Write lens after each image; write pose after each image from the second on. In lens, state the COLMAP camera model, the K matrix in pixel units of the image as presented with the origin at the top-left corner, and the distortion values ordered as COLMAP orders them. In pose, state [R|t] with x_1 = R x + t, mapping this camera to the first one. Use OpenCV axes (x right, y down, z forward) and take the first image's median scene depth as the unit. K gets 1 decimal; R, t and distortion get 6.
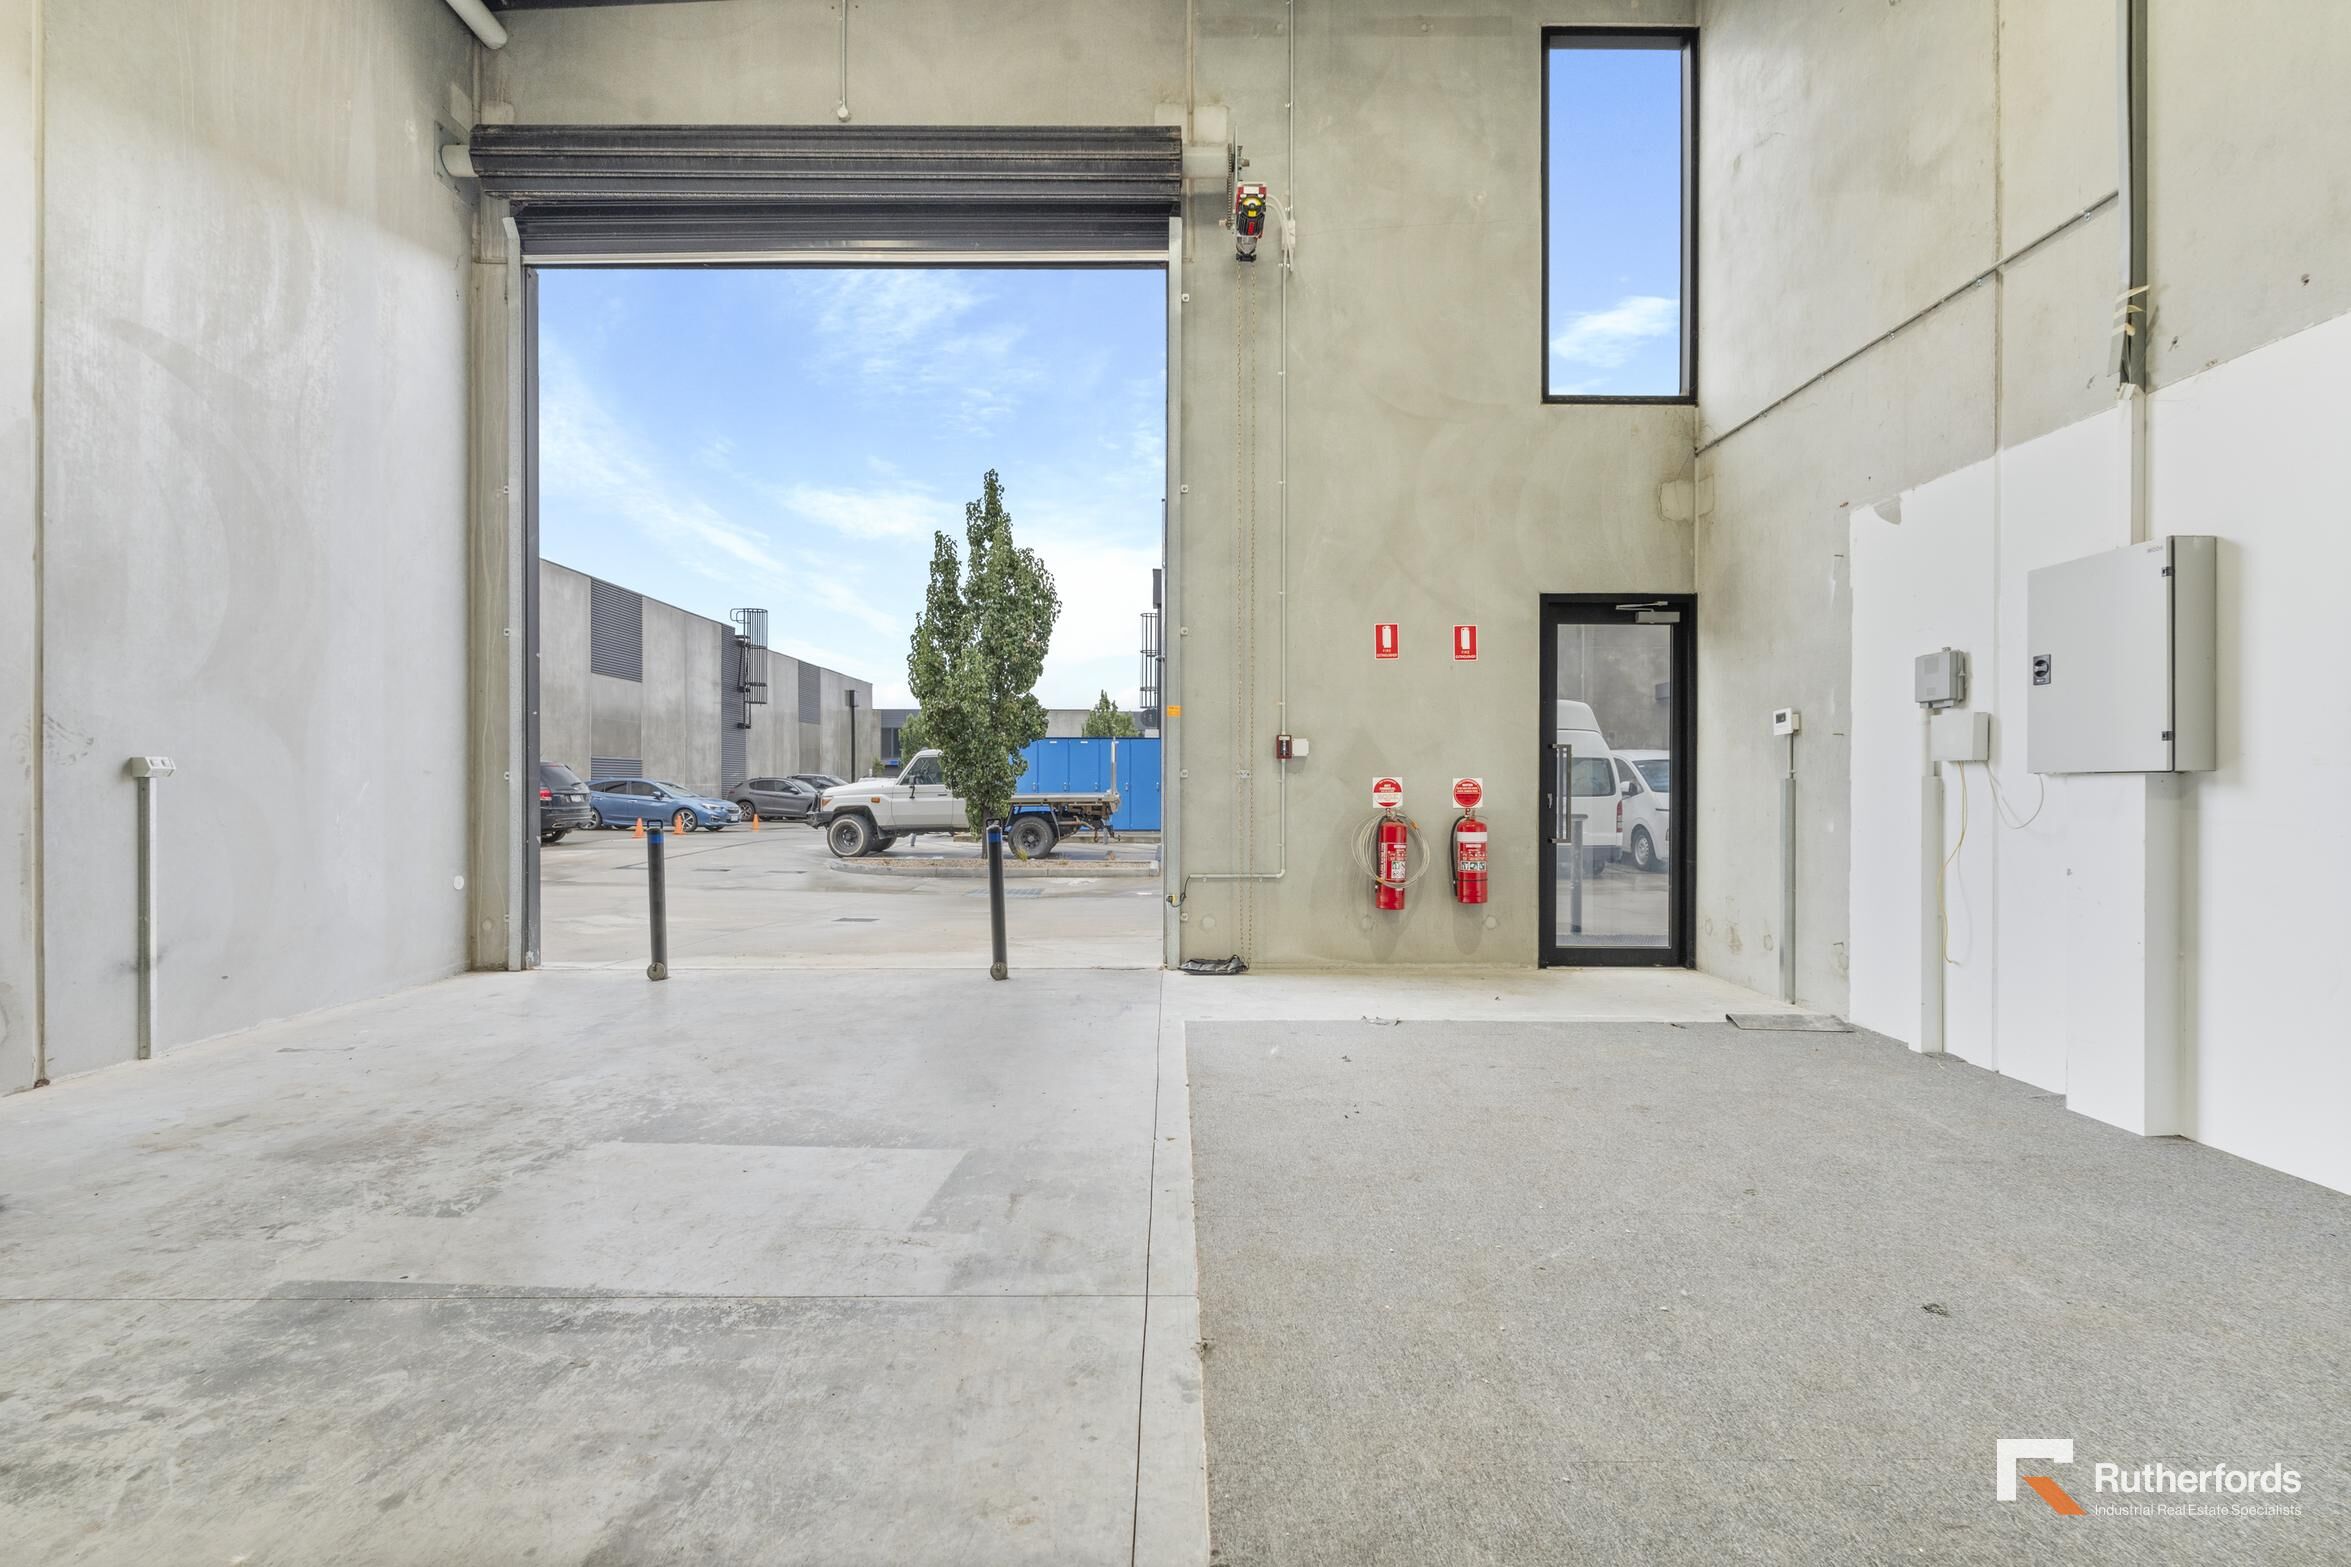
lens RADIAL K [[1029.6, 0, 1176.5], [0, 1029.6, 785.9], [0, 0, 1]] dist [-0.004039, -0.000346]
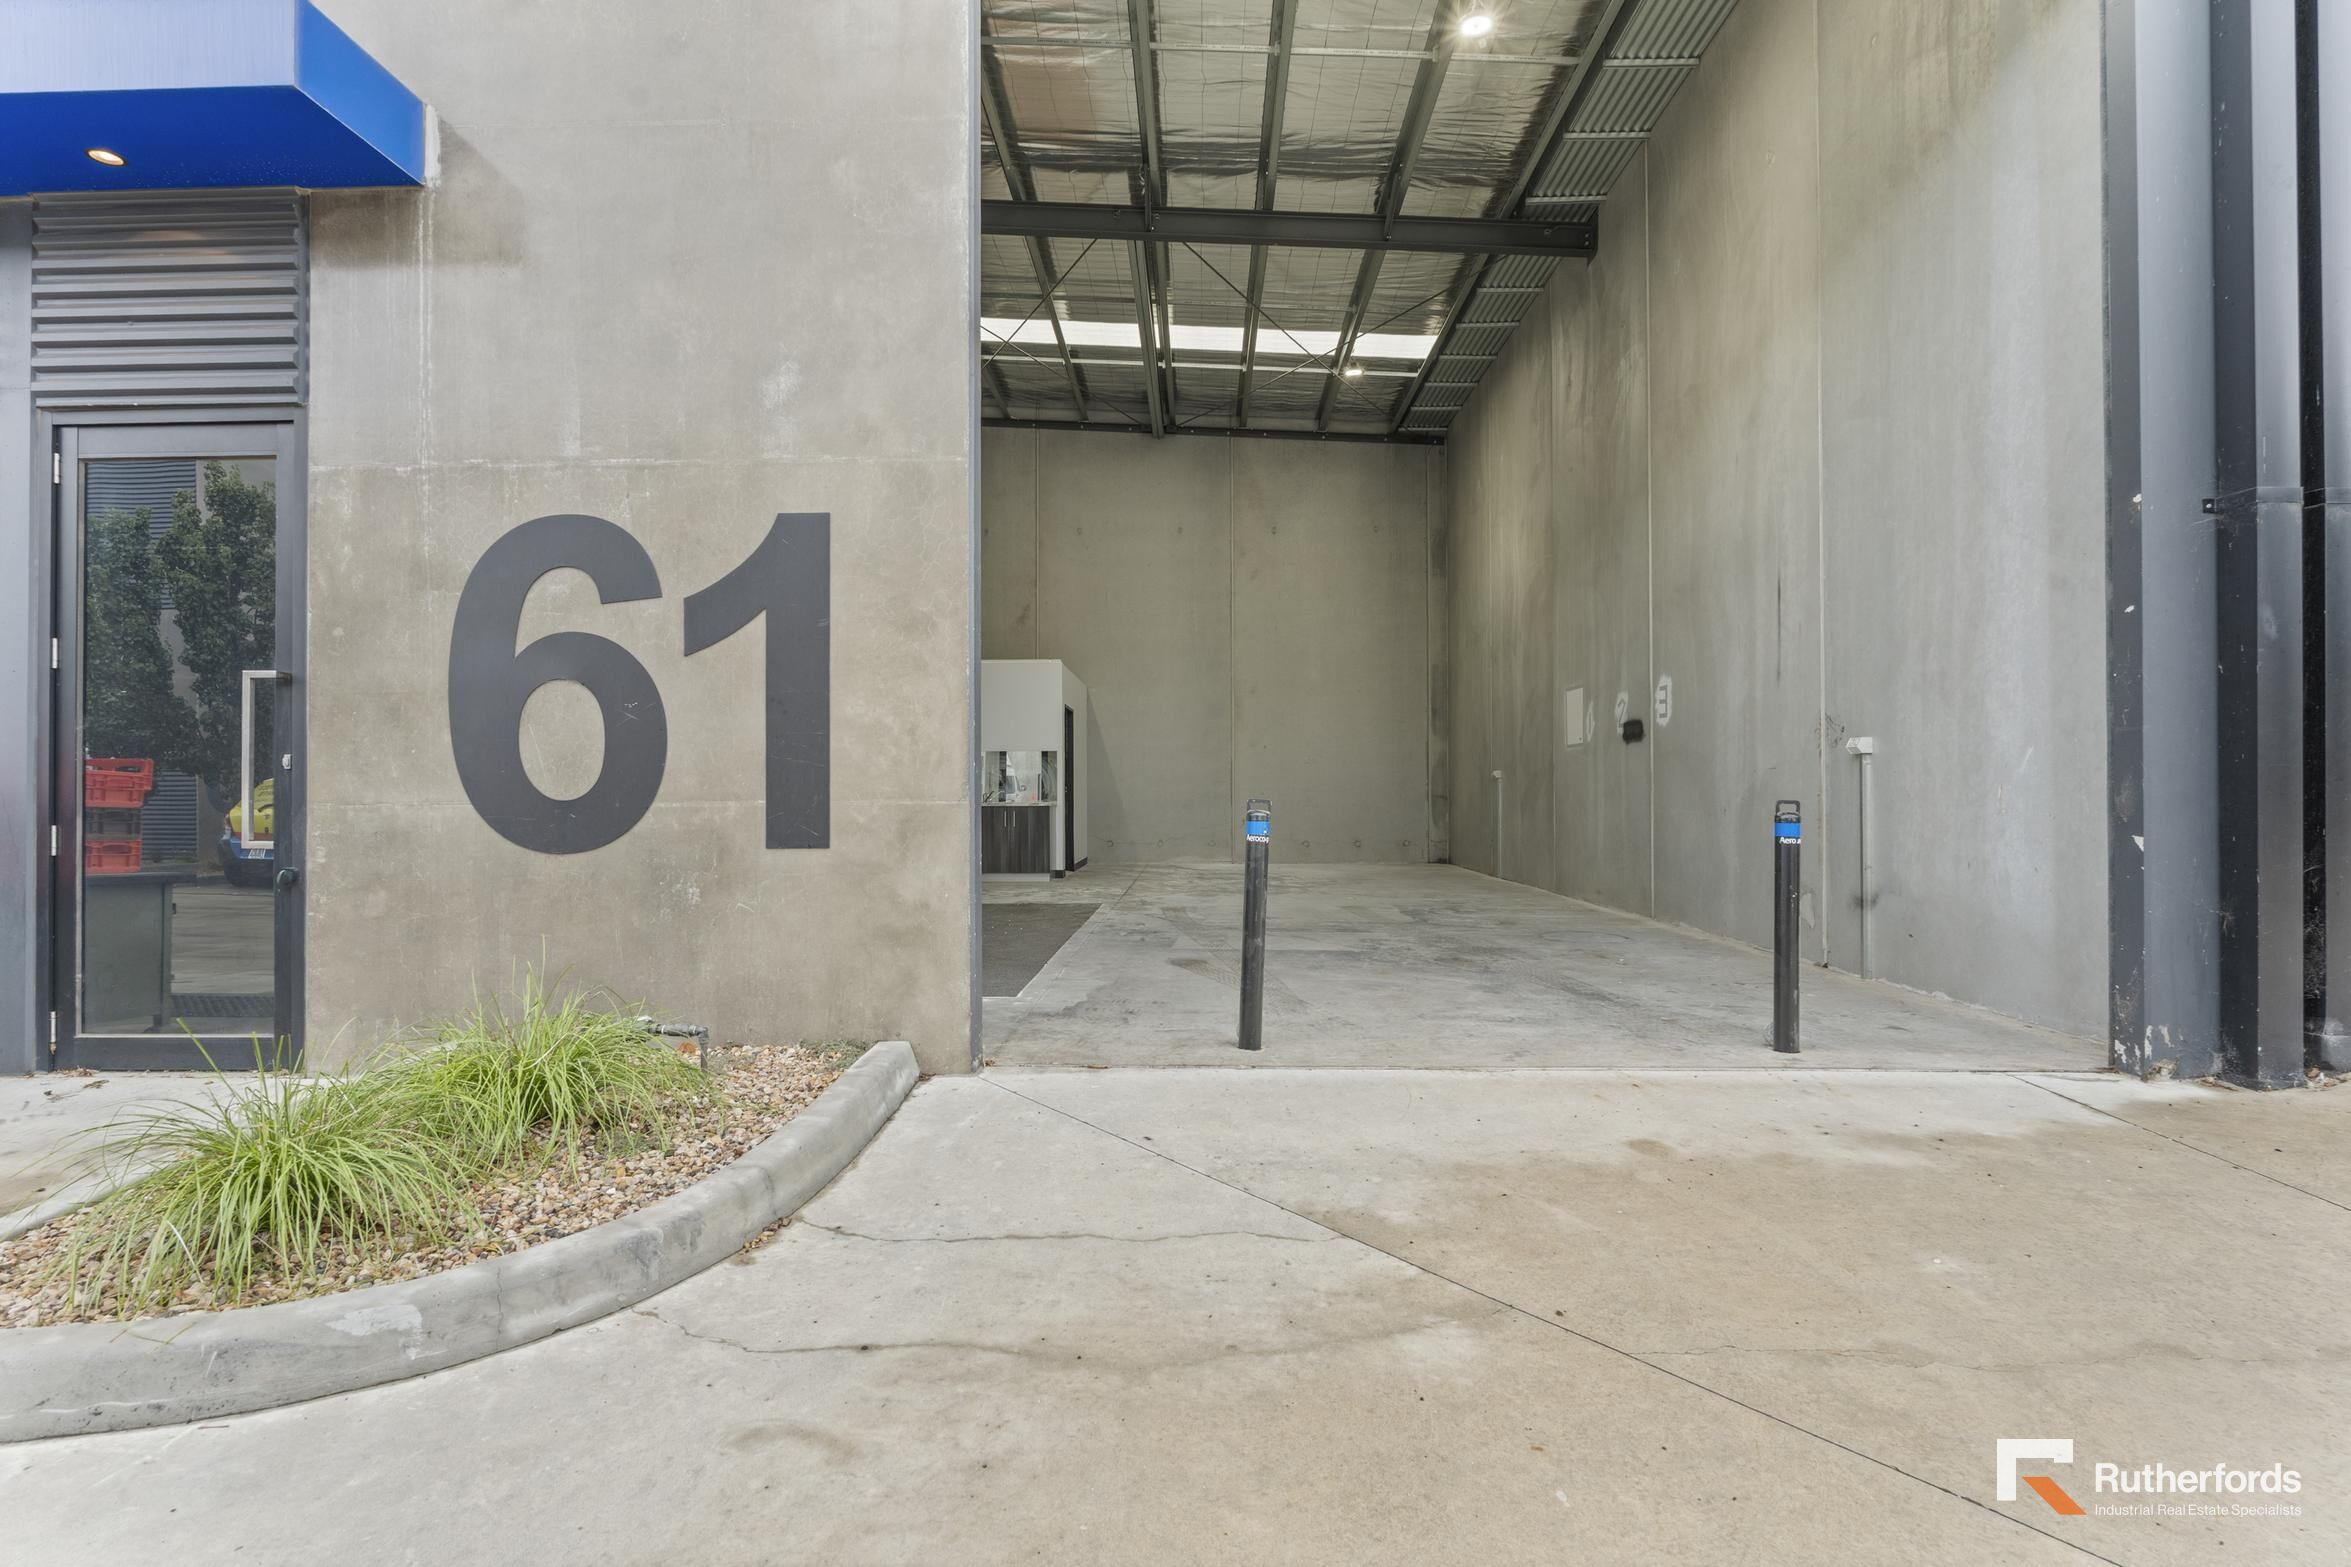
lens RADIAL K [[1146.1, 0, 1175.5], [0, 1146.1, 783.5], [0, 0, 1]] dist [-0.001008, 0.000155]
pose [[-0.999588, 0.001426, 0.028652, -0.180405], [0.001164, 0.999957, -0.009157, 0.035208], [-0.028664, -0.009120, -0.999548, 2.150114]]
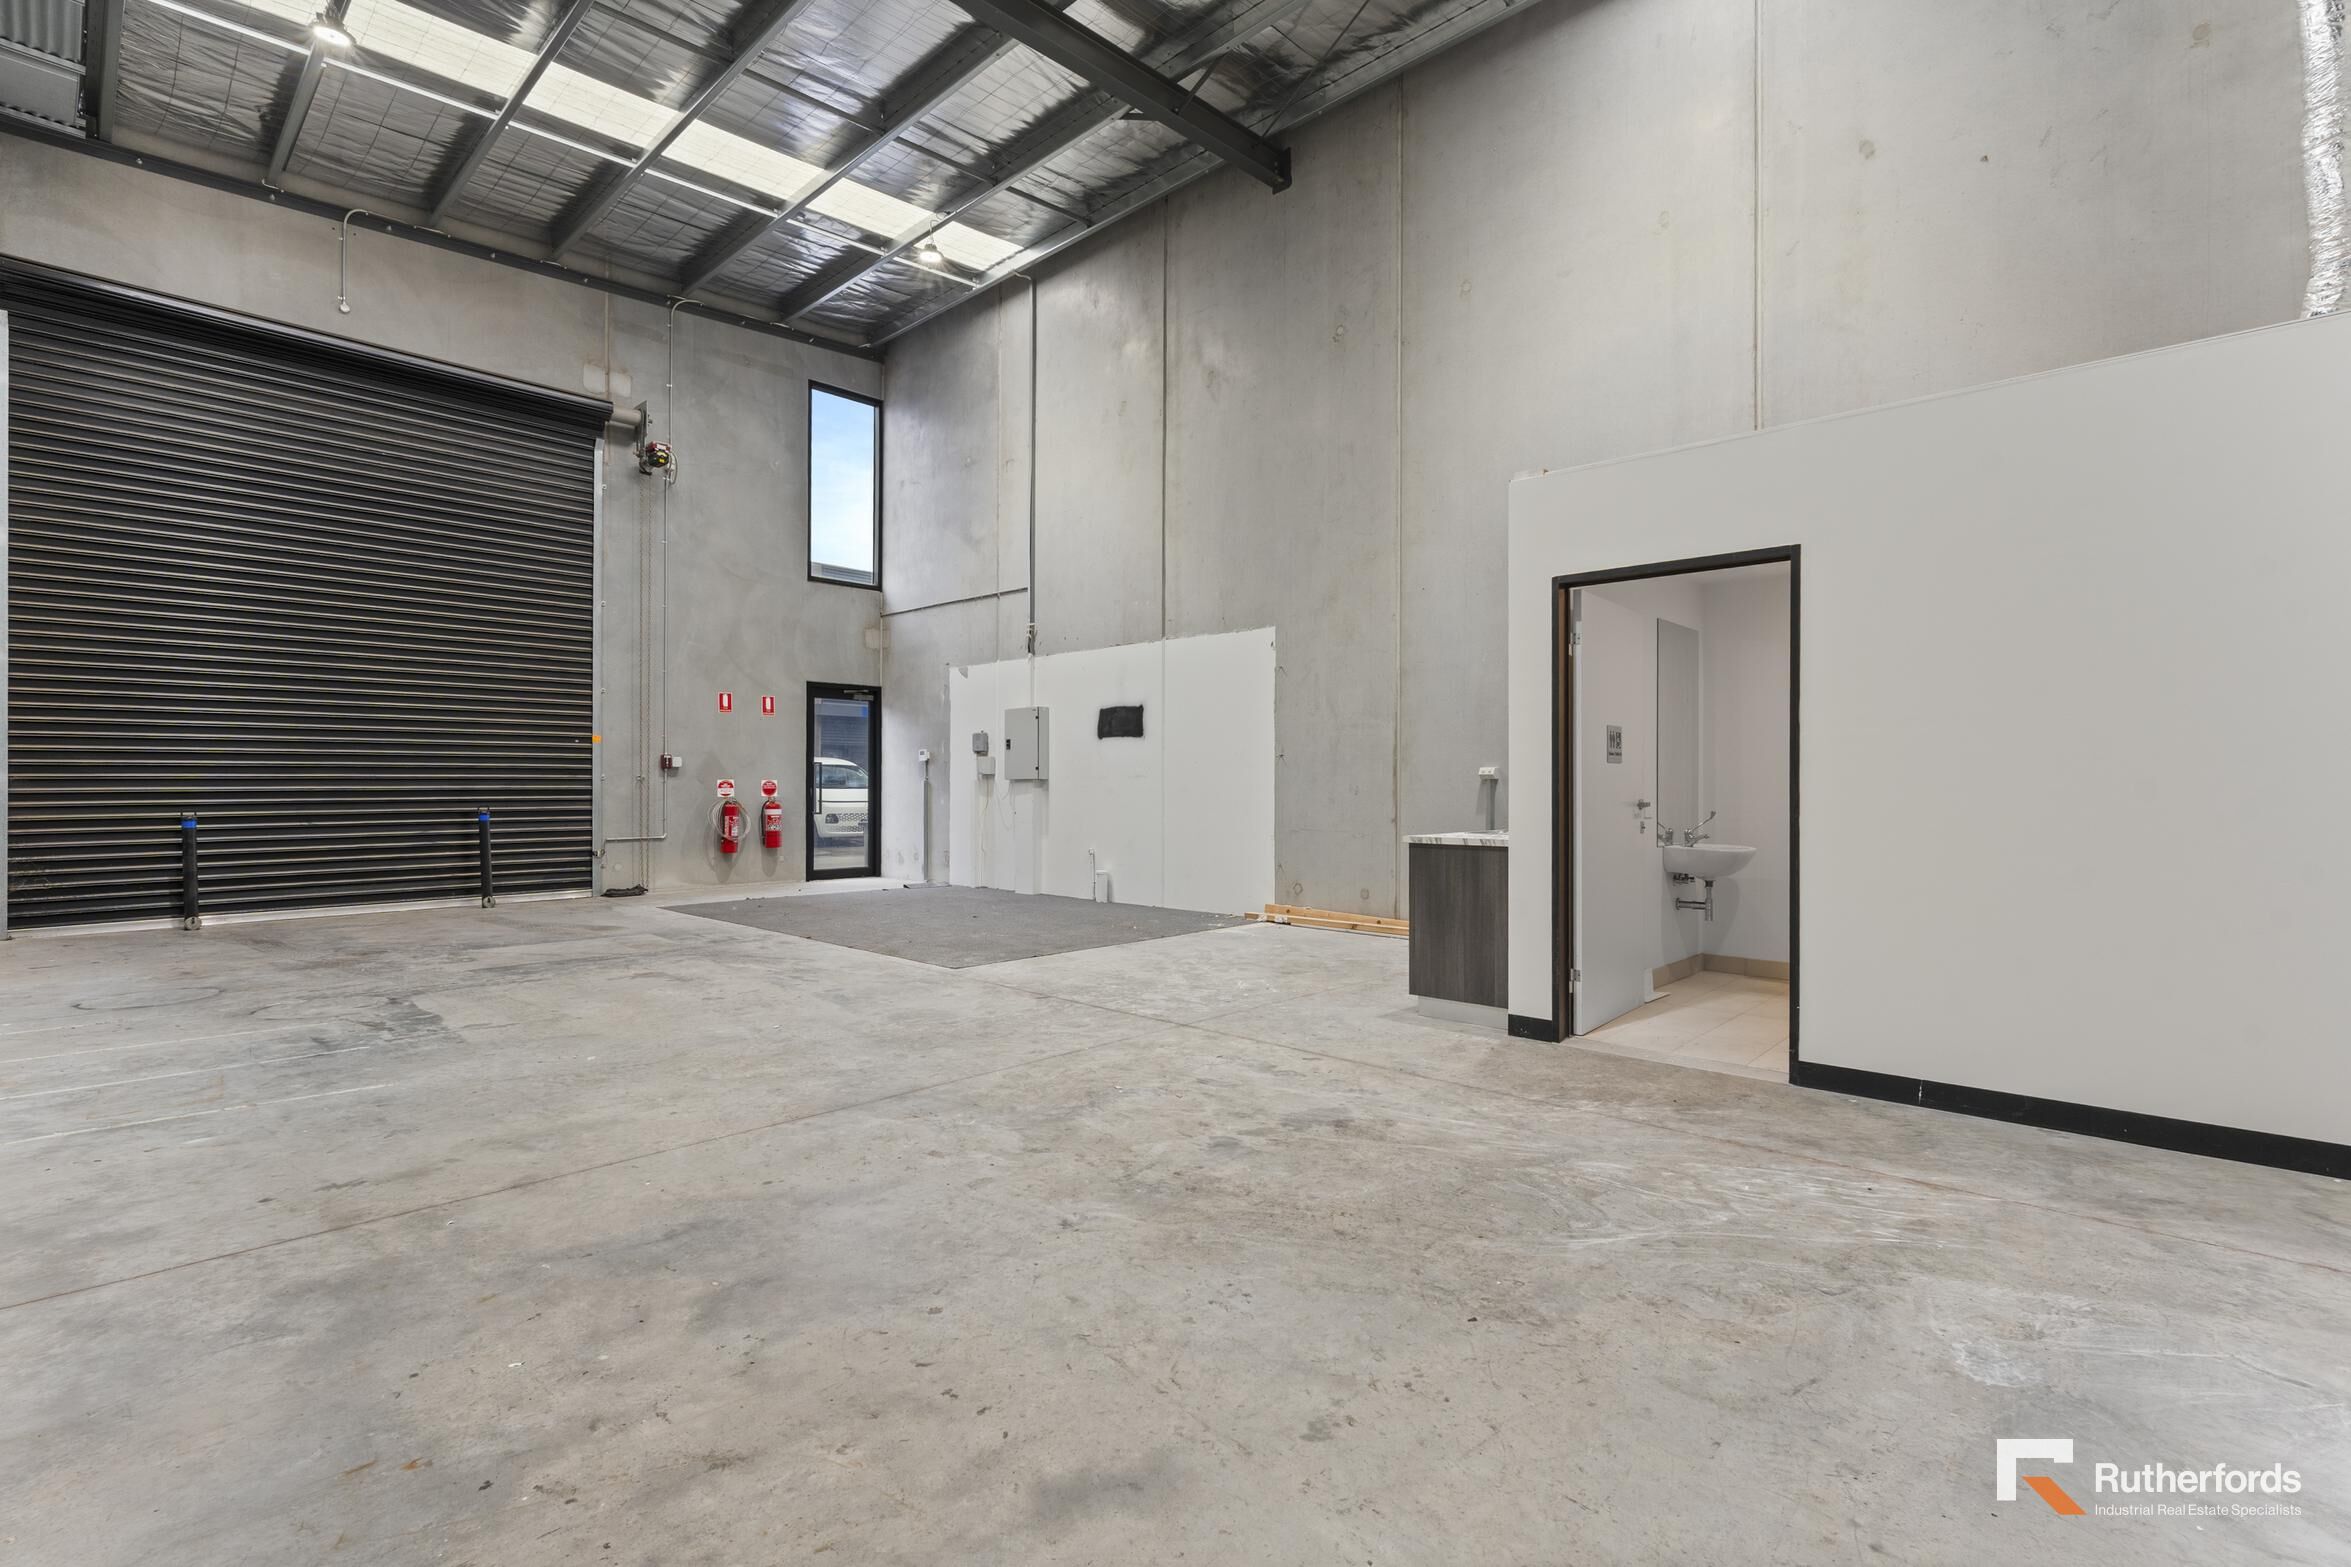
lens RADIAL K [[1061.3, 0, 1176.9], [0, 1061.3, 774.0], [0, 0, 1]] dist [-0.001190, 0.000101]
pose [[0.689705, 0.005943, 0.724066, -0.771146], [0.001201, 0.999956, -0.009352, 0.000110], [-0.724090, 0.007319, 0.689667, -1.090067]]
